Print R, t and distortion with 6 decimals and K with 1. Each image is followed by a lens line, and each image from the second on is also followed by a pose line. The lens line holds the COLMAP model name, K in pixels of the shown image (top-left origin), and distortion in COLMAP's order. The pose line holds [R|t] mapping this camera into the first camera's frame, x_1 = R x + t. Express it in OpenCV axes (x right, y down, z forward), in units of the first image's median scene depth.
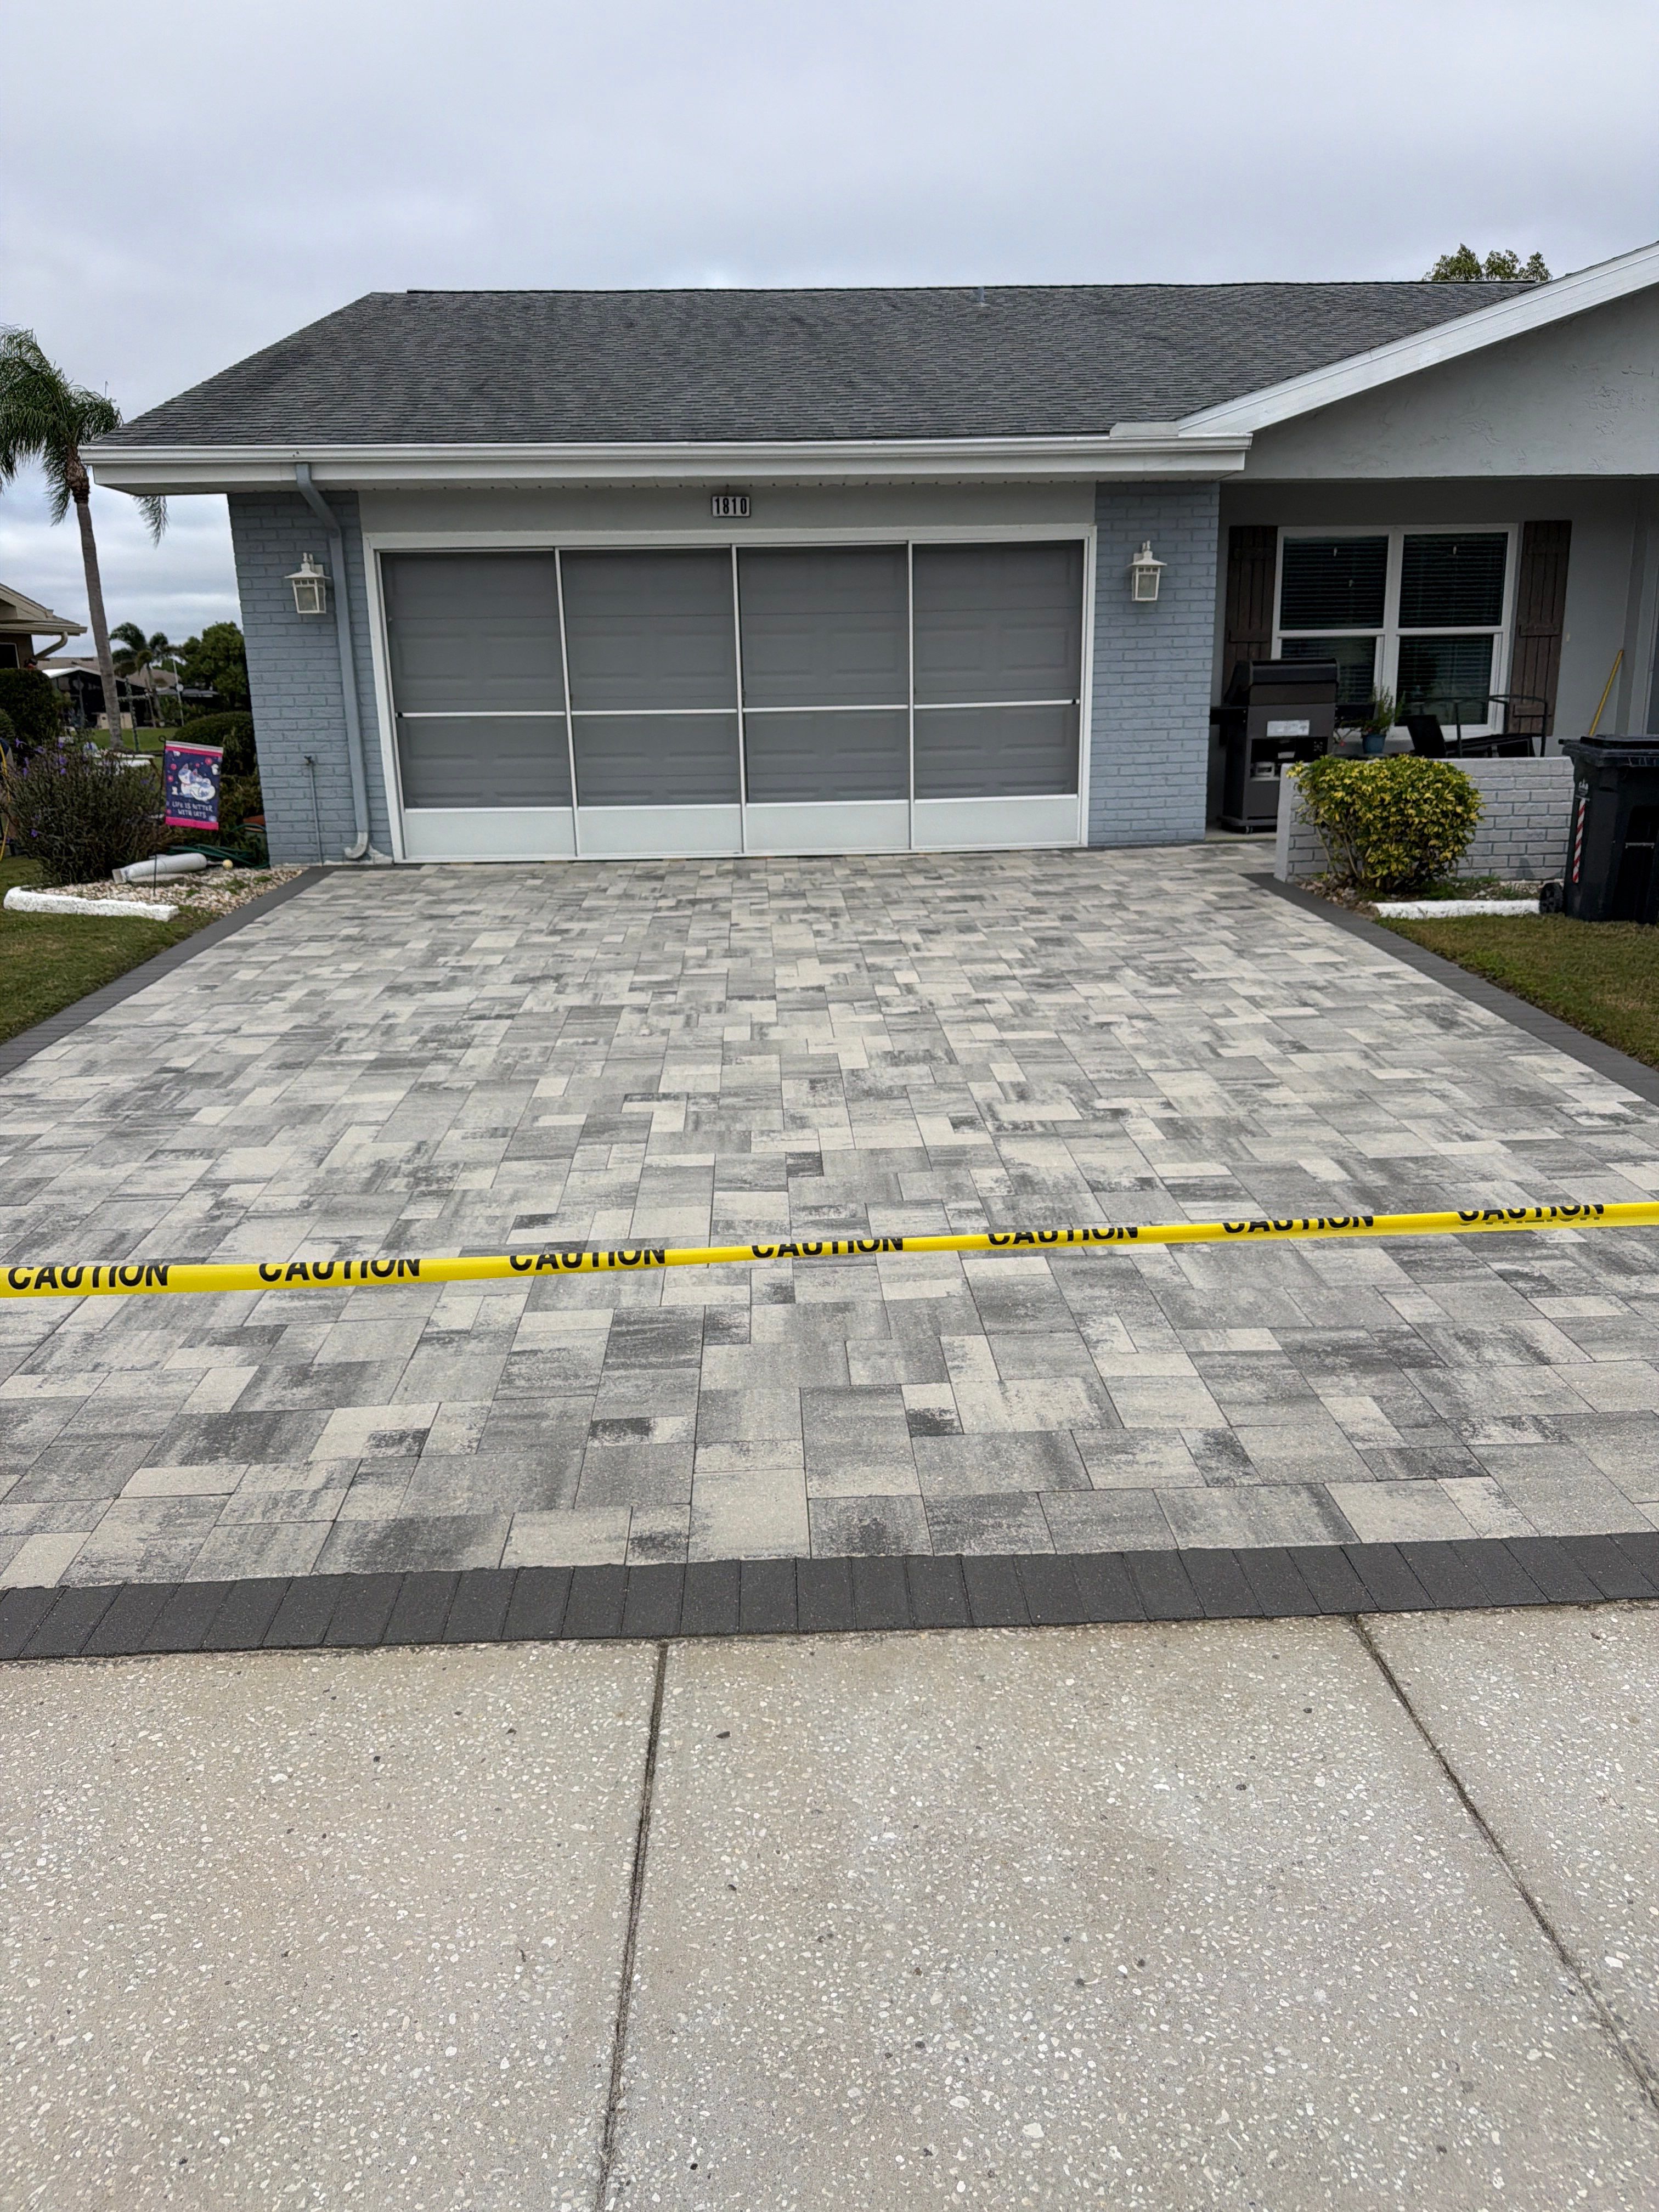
lens RADIAL K [[1550.4, 0, 843.4], [0, 1550.4, 1080.7], [0, 0, 1]] dist [0.146991, -0.277198]
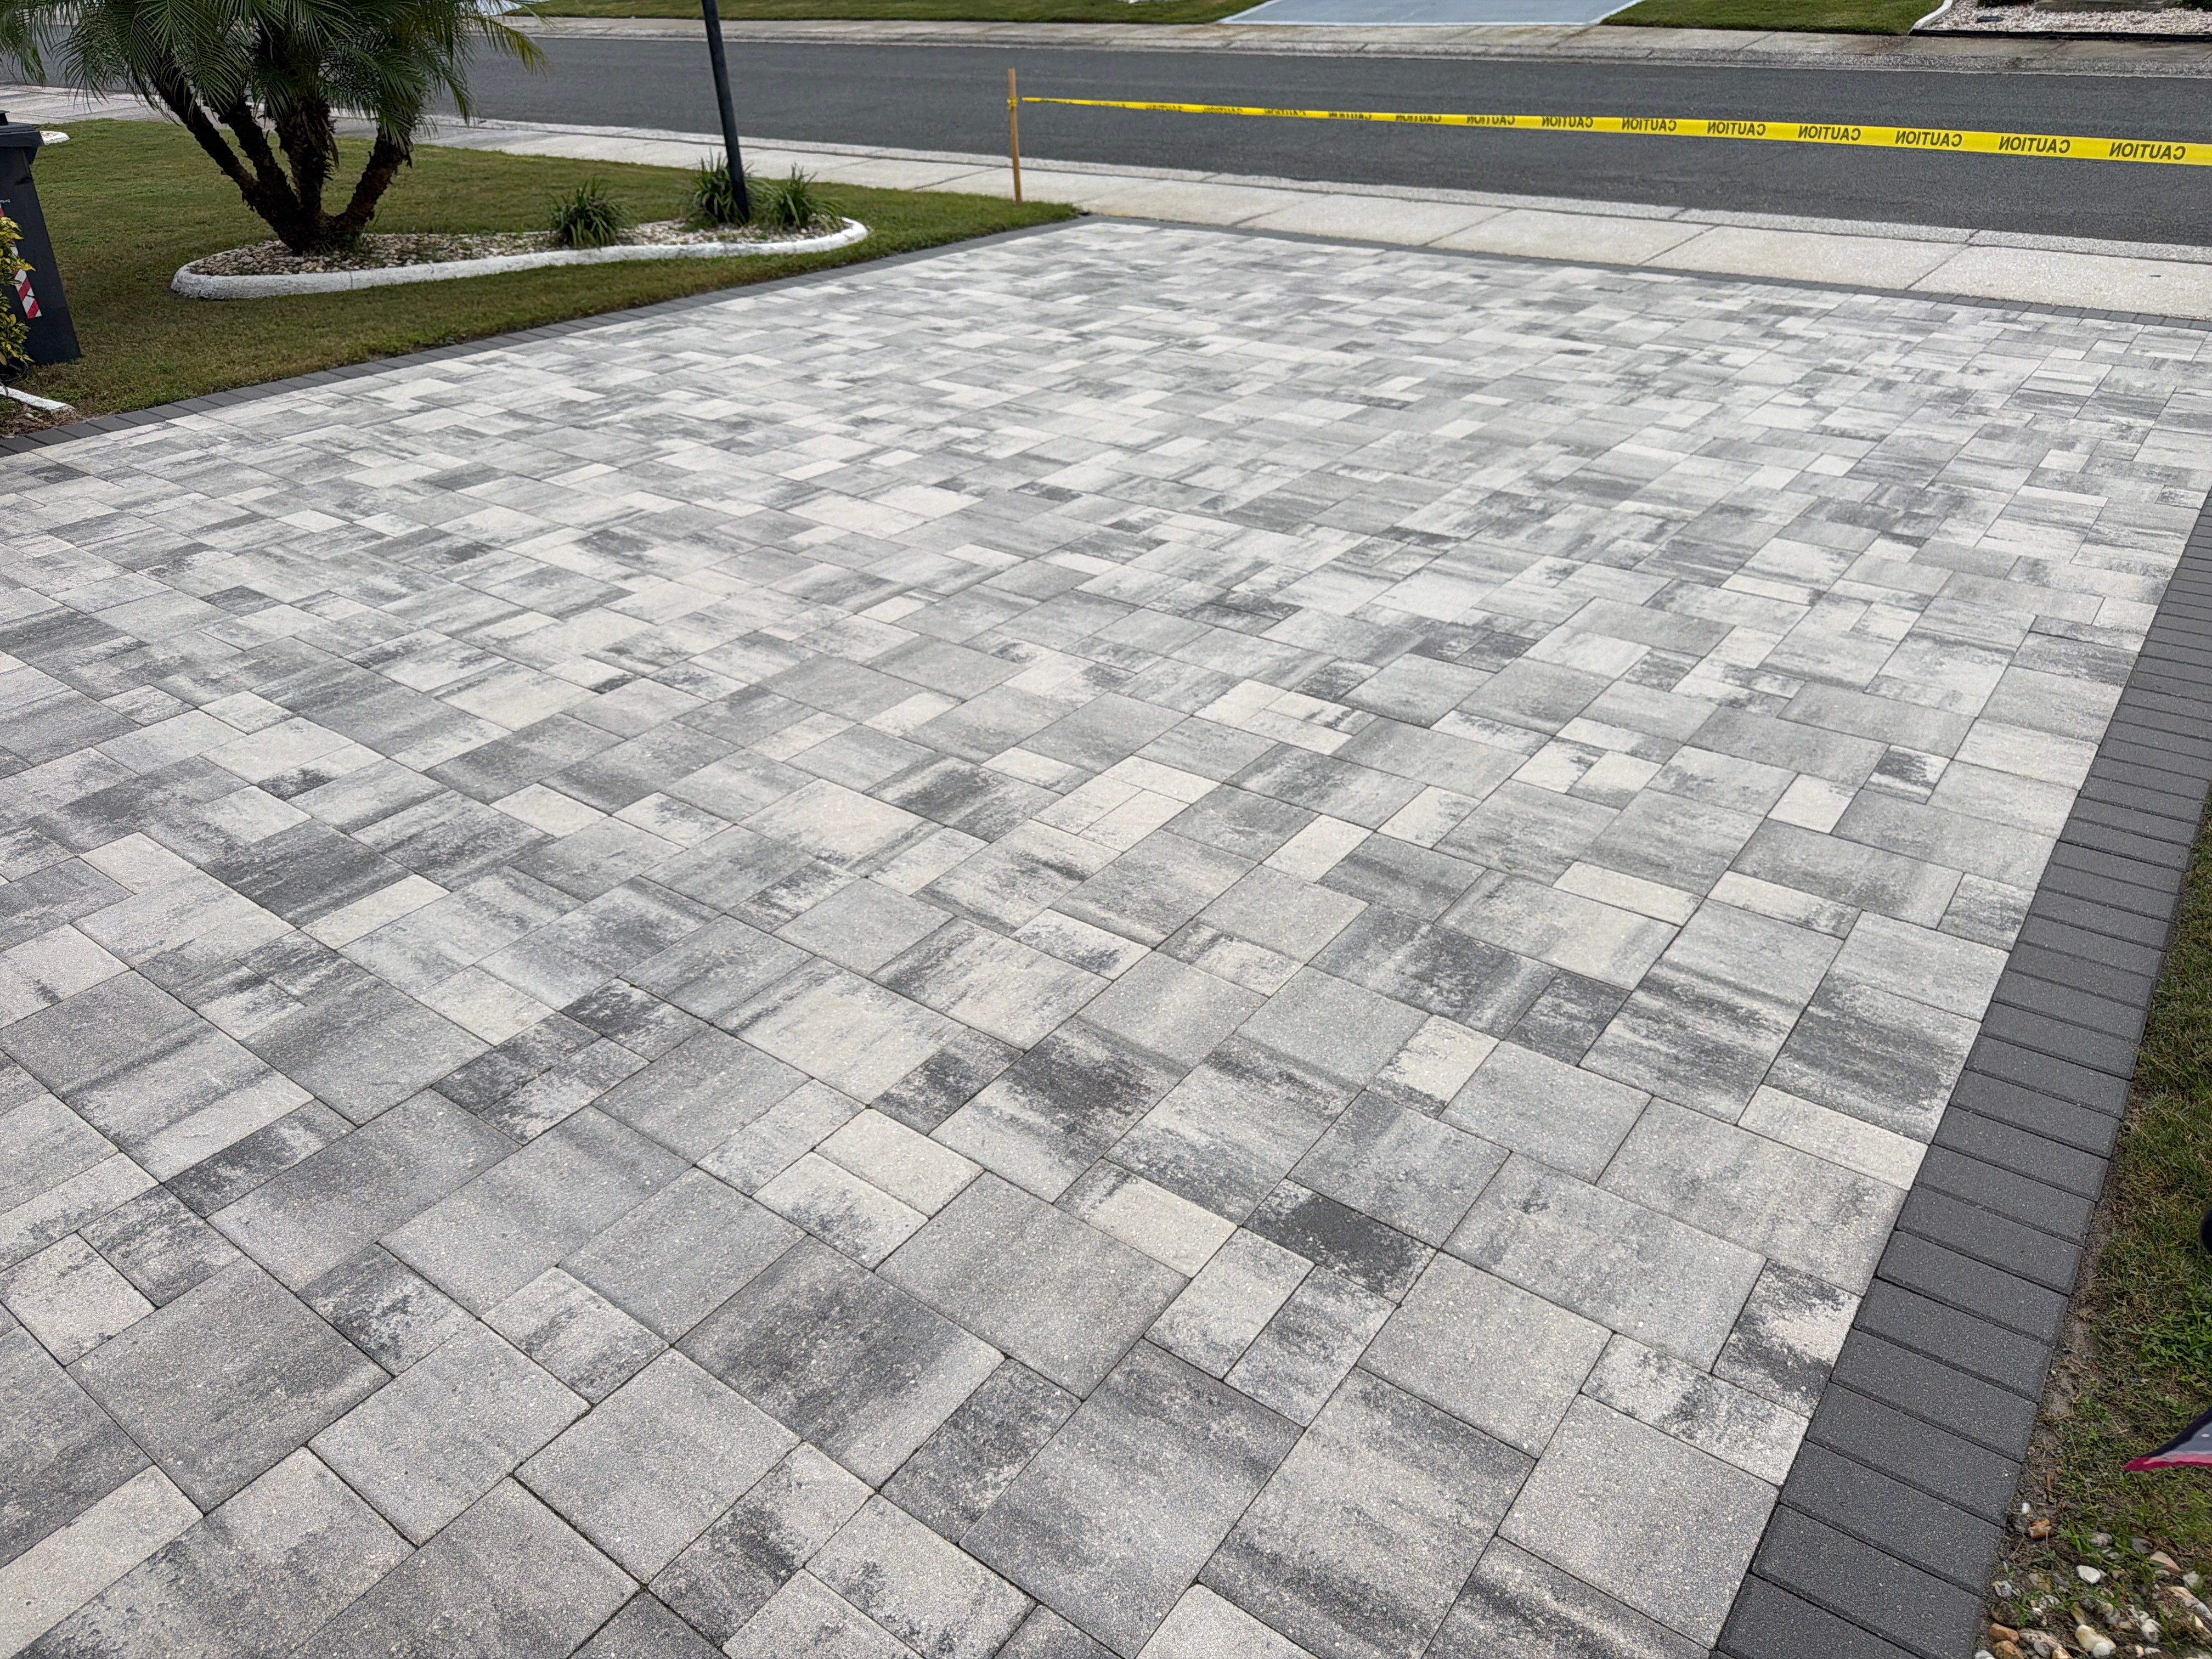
lens RADIAL K [[1496.0, 0, 1136.1], [0, 1496.0, 923.6], [0, 0, 1]] dist [0.101703, -0.129443]
pose [[-0.780021, -0.319256, 0.538185, -0.652879], [0.208179, 0.678672, 0.704319, -0.495439], [-0.590109, 0.661423, -0.462917, 1.833531]]
